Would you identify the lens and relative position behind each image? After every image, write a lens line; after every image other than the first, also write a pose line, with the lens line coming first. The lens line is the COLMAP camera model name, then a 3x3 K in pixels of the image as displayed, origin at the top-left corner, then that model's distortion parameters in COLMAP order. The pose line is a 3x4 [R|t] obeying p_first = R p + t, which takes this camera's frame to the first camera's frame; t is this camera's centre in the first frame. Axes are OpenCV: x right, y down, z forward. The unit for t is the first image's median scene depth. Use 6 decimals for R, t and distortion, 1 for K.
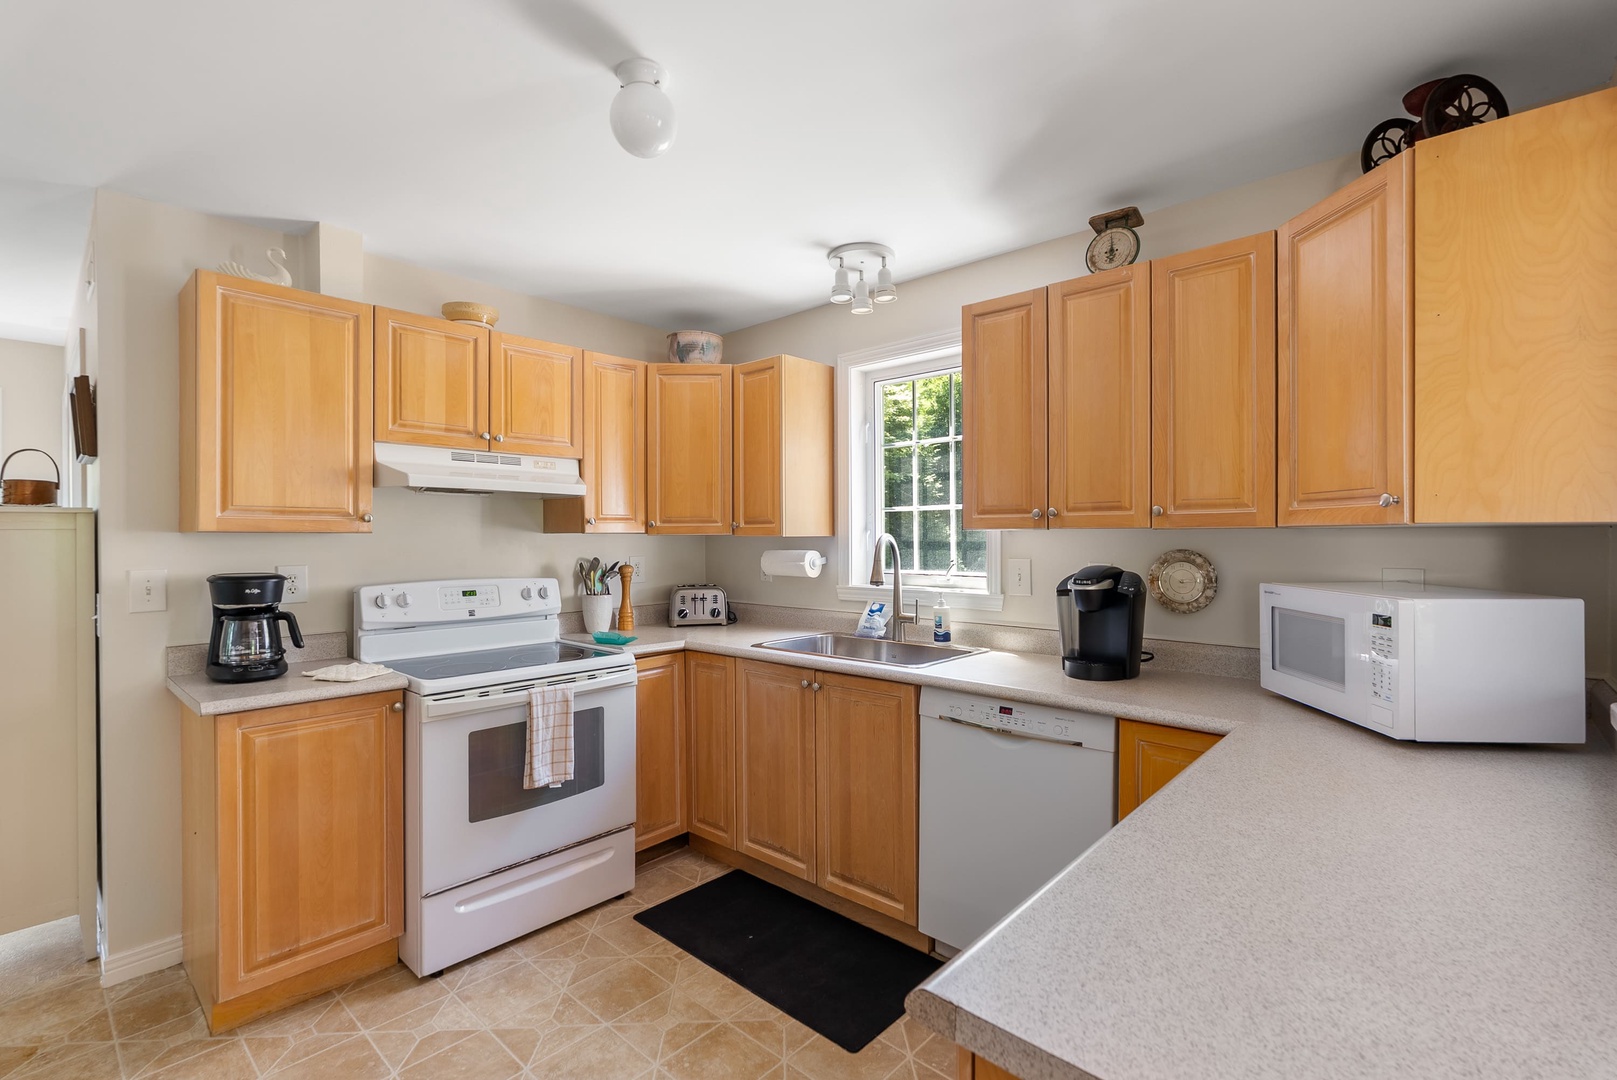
lens RADIAL K [[726.9, 0, 809.3], [0, 726.9, 532.3], [0, 0, 1]] dist [-0.002575, -0.000350]
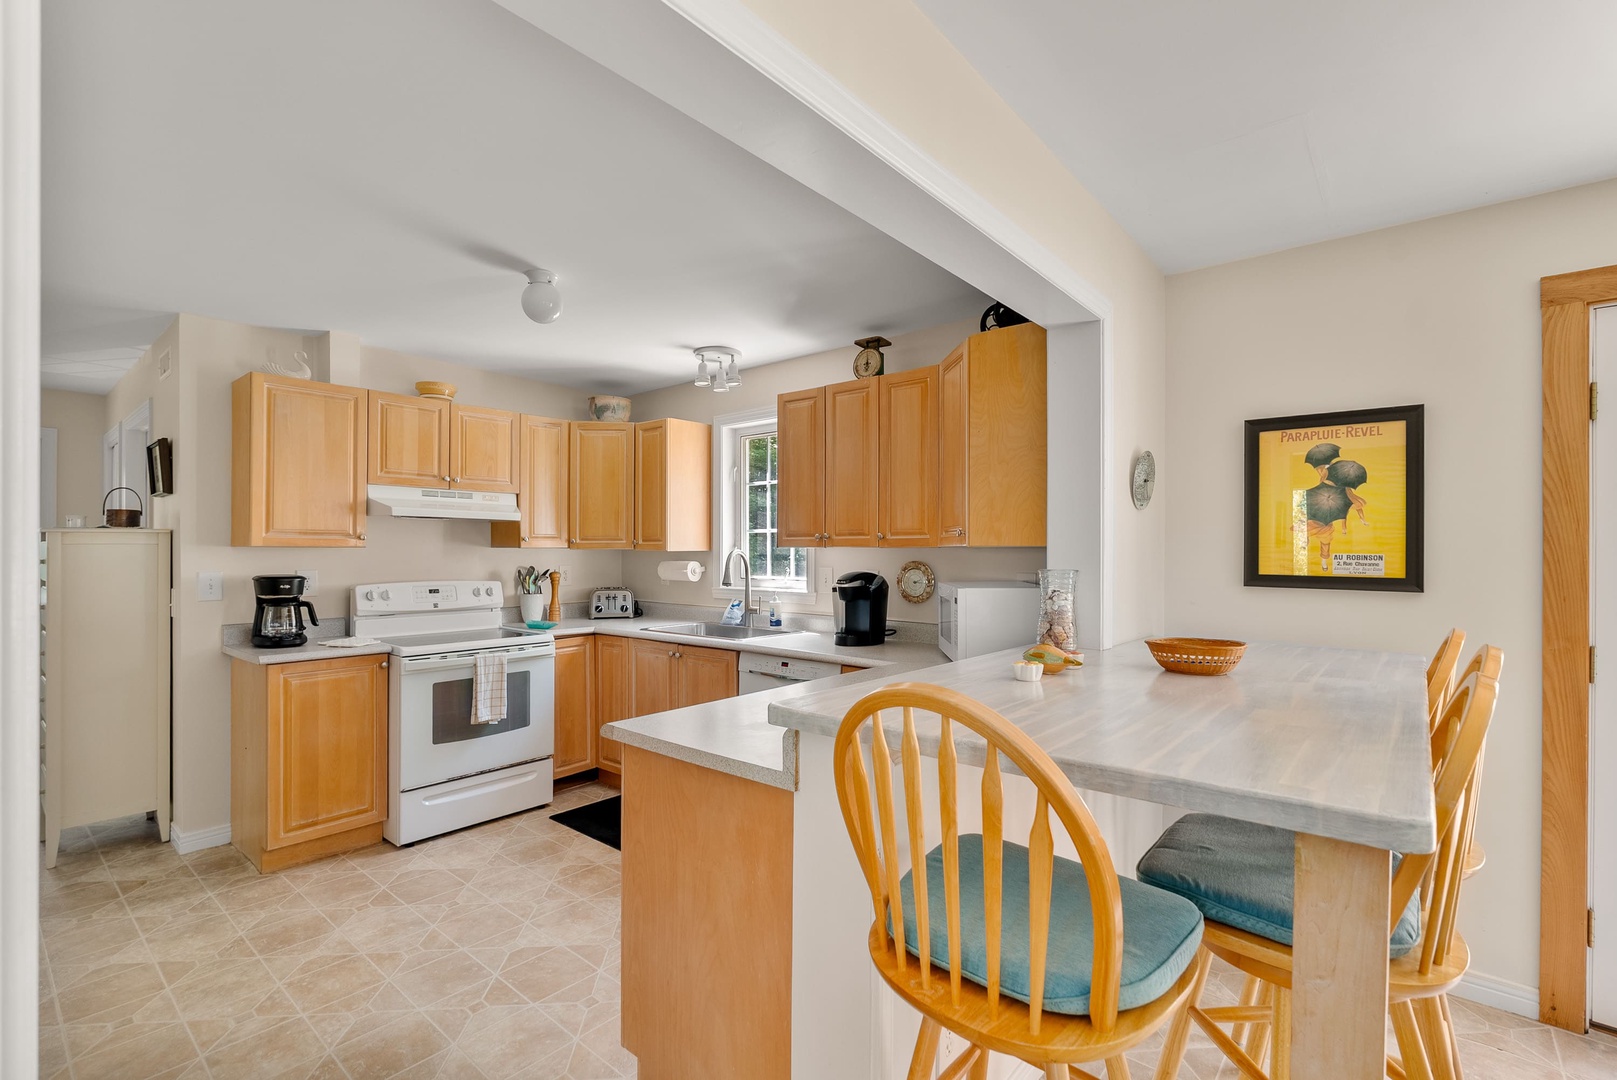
lens RADIAL K [[722.3, 0, 805.8], [0, 722.3, 542.3], [0, 0, 1]] dist [-0.002379, -0.000526]
pose [[0.999347, 0.005100, 0.035776, 0.208115], [-0.004950, 0.999979, -0.004288, -0.007243], [-0.035797, 0.004108, 0.999351, -0.438425]]
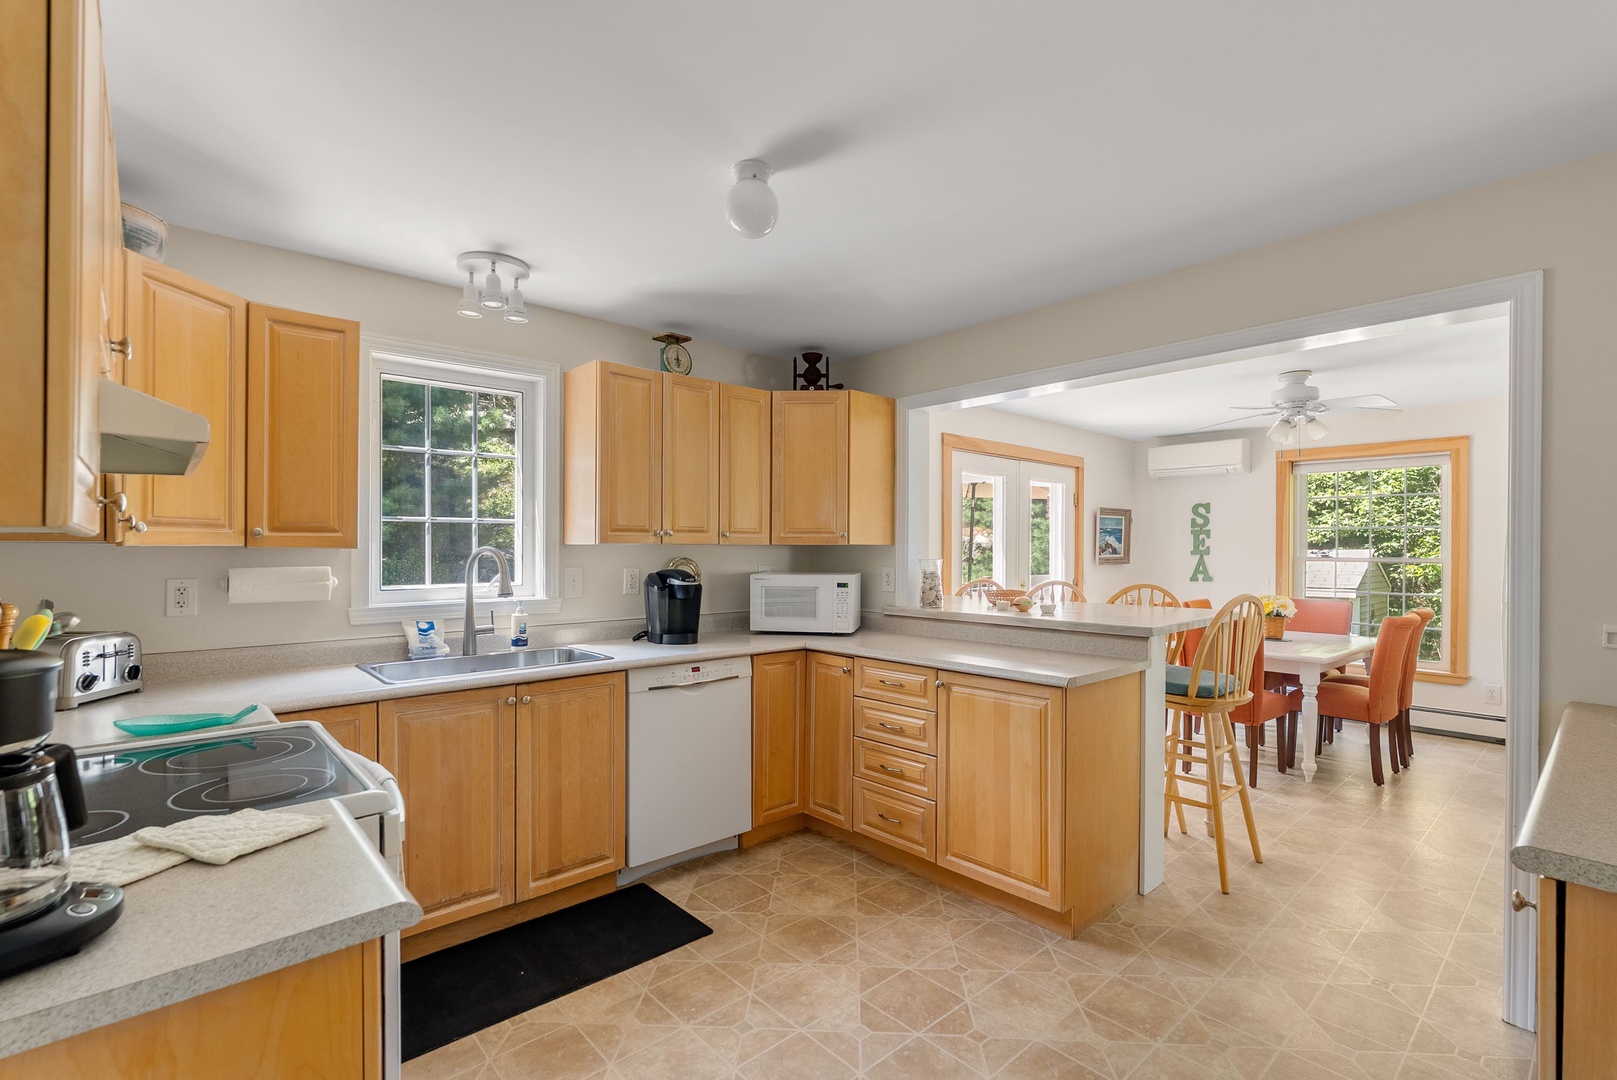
lens RADIAL K [[732.1, 0, 808.3], [0, 732.1, 543.7], [0, 0, 1]] dist [-0.001956, 0.000187]
pose [[0.101329, 0.007825, 0.994822, -0.938195], [-0.007836, 0.999944, -0.007067, 0.002479], [-0.994822, -0.007079, 0.101385, 0.506667]]
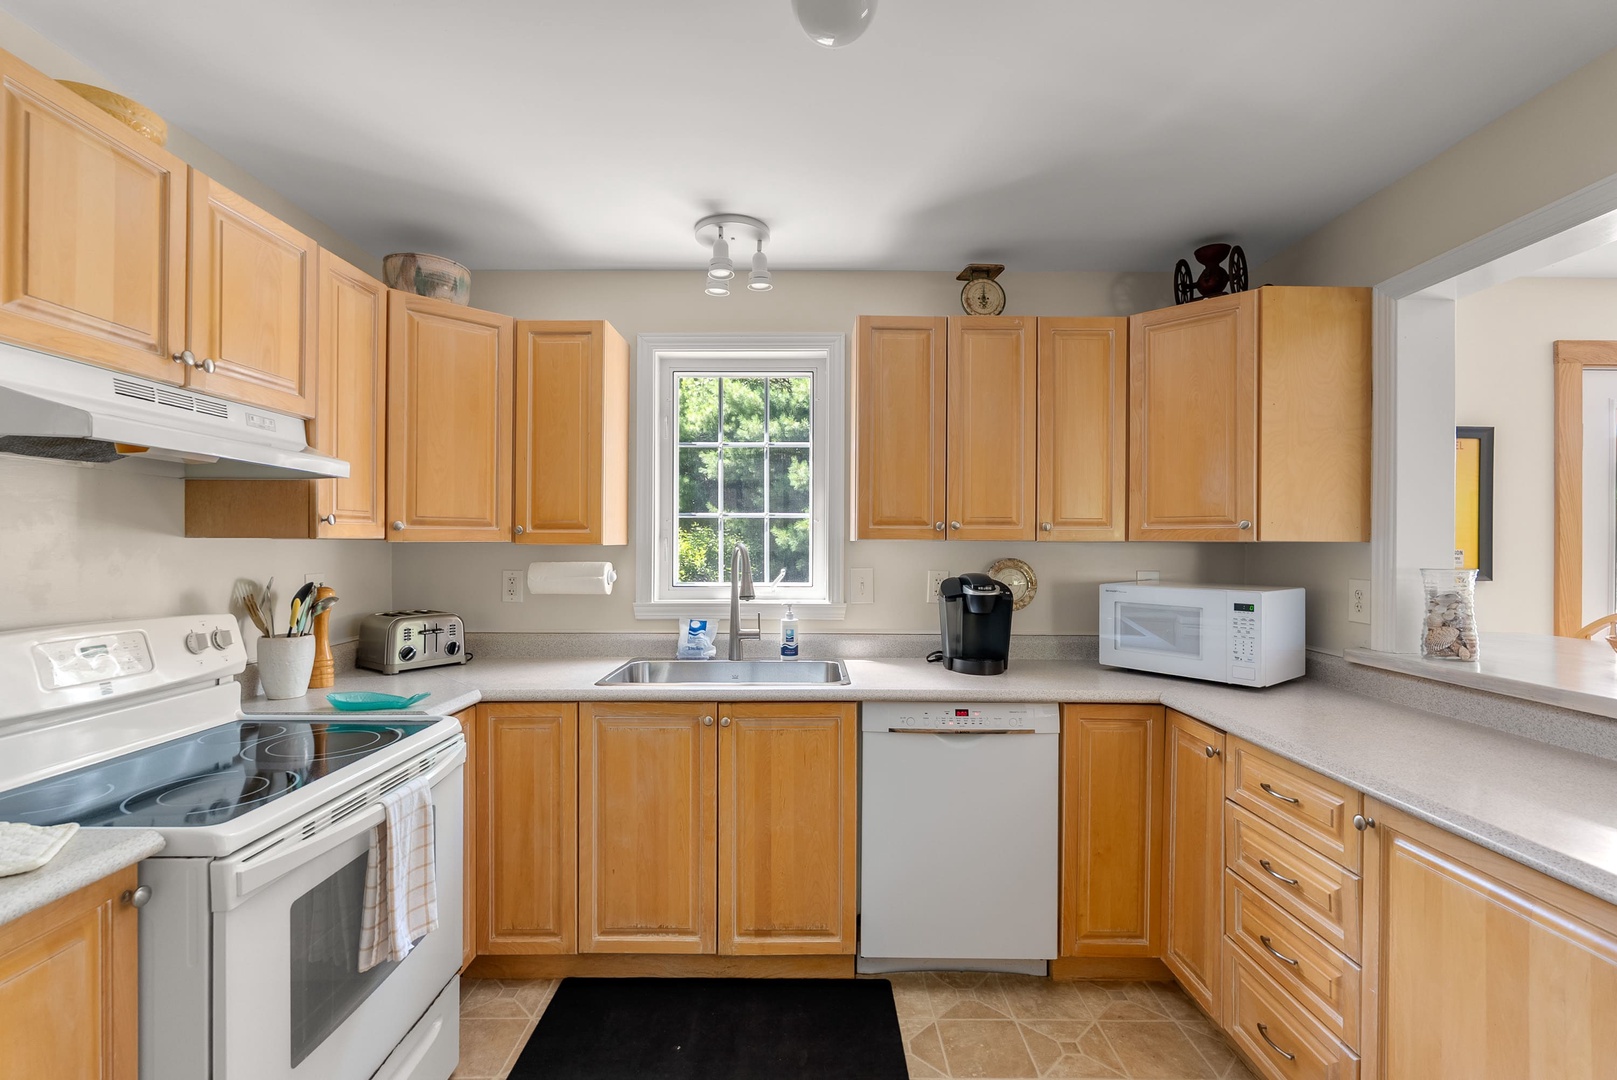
lens RADIAL K [[723.5, 0, 808.5], [0, 723.5, 540.0], [0, 0, 1]] dist [-0.000759, 0.000438]
pose [[0.739564, 0.010304, 0.673008, -0.486786], [-0.010673, 0.999937, -0.003580, 0.000582], [-0.673002, -0.004536, 0.739627, 0.300476]]
